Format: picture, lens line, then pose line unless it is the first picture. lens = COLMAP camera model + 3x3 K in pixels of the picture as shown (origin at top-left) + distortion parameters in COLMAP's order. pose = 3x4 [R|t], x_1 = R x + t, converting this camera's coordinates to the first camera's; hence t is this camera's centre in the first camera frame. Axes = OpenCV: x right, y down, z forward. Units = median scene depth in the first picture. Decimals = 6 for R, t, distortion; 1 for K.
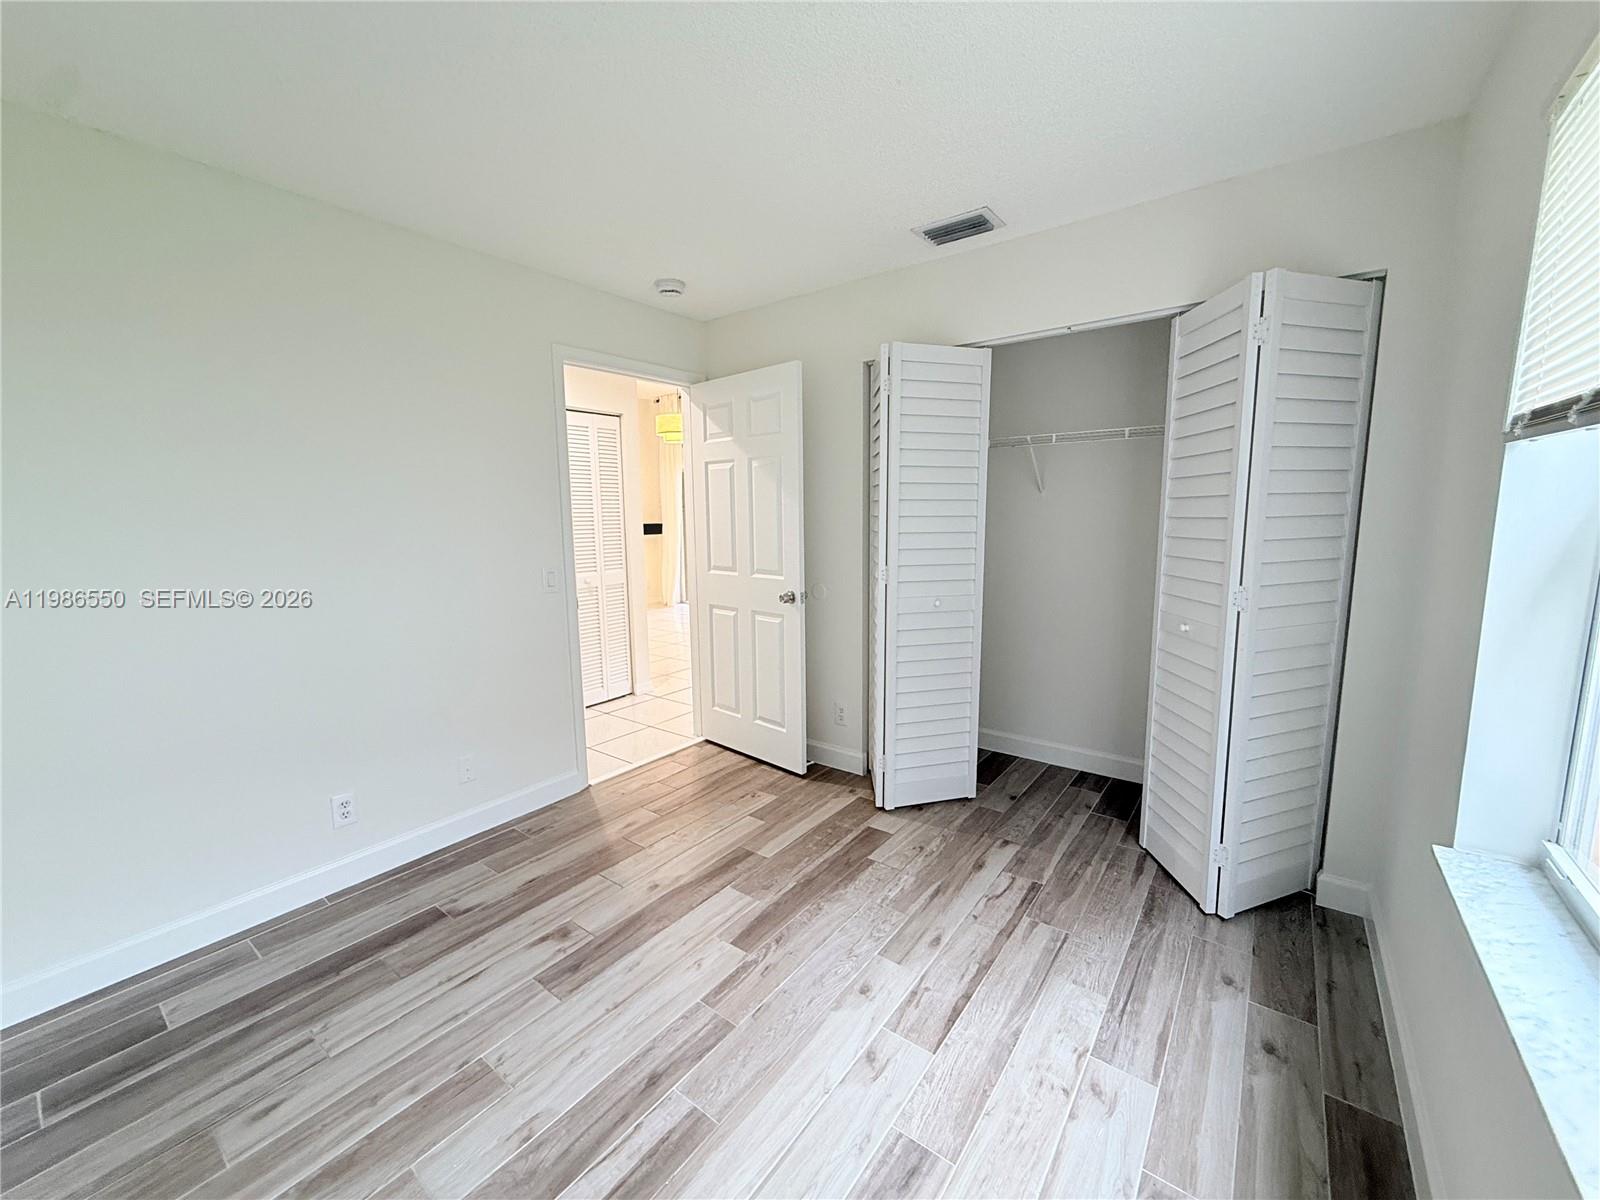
lens RADIAL K [[637.8, 0, 795.9], [0, 637.8, 600.9], [0, 0, 1]] dist [-0.000256, -0.000518]
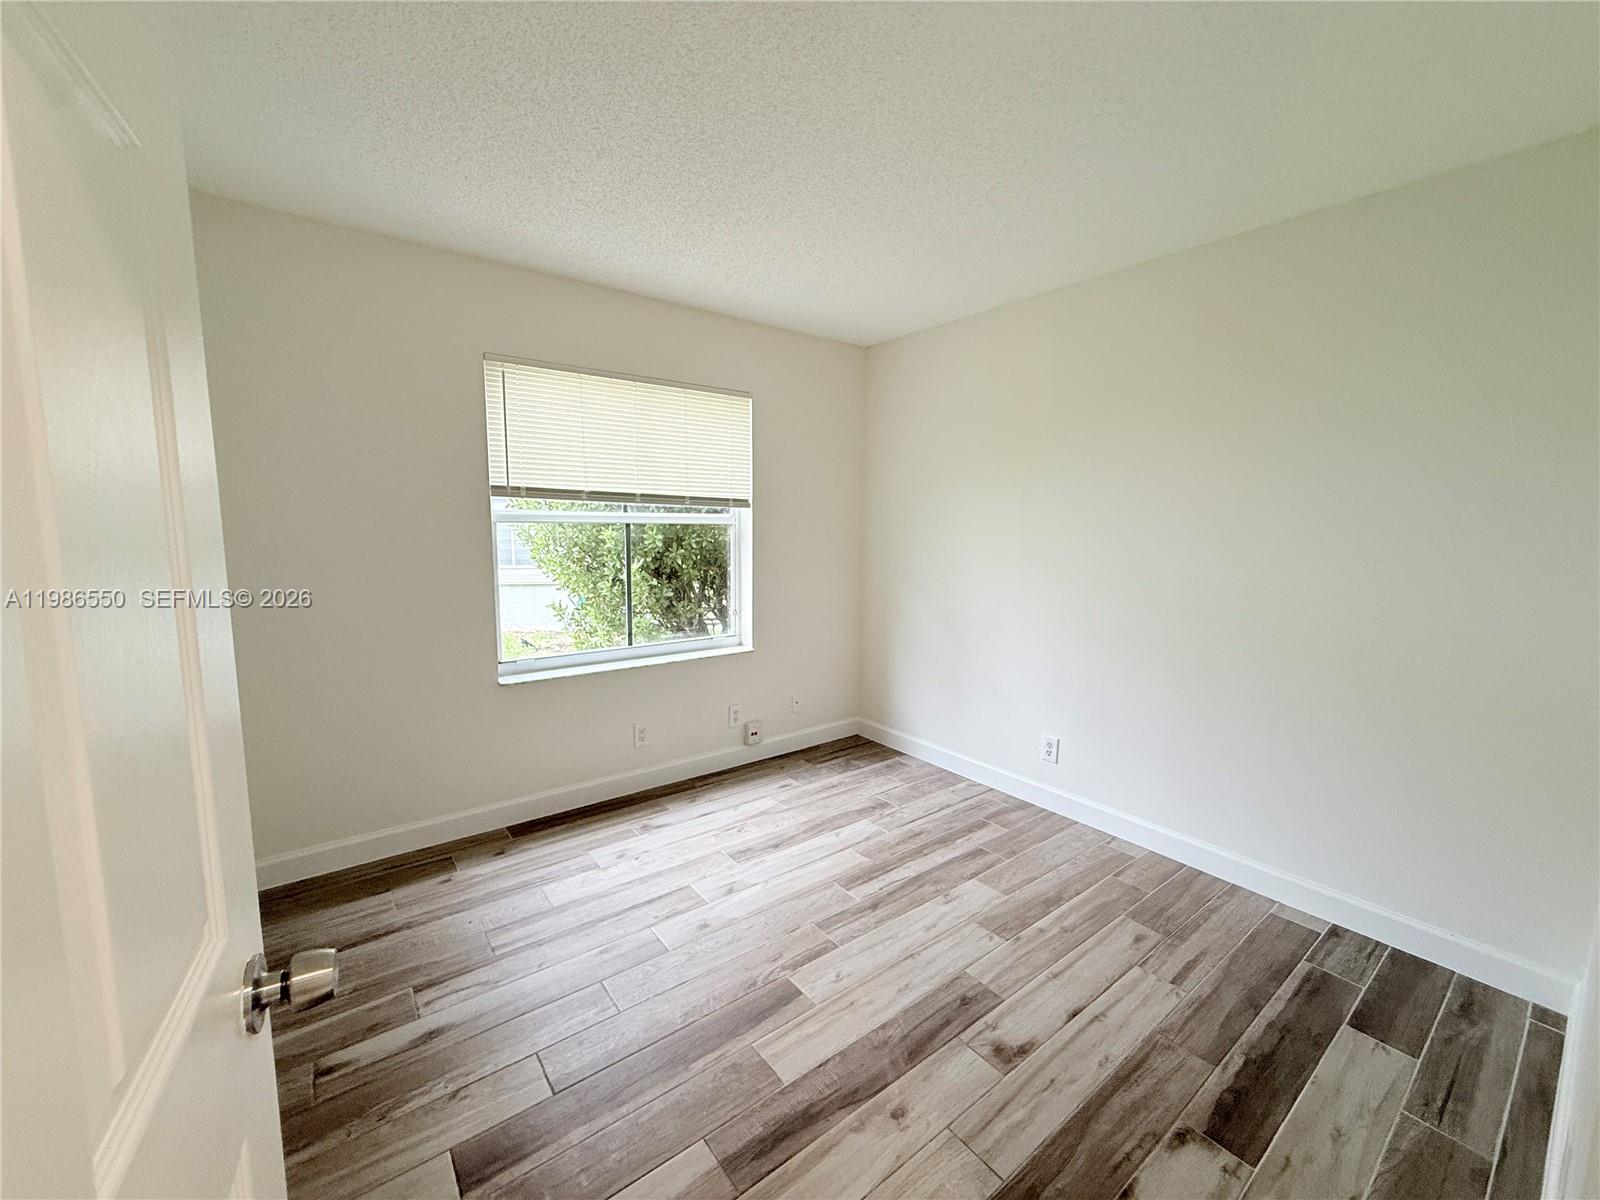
lens RADIAL K [[637.8, 0, 796.8], [0, 637.8, 598.0], [0, 0, 1]] dist [-0.000256, -0.000518]
pose [[-0.964608, -0.029623, 0.262018, -0.351507], [0.037380, 0.968272, 0.247086, -0.269303], [-0.261024, 0.248135, -0.932896, 1.898145]]
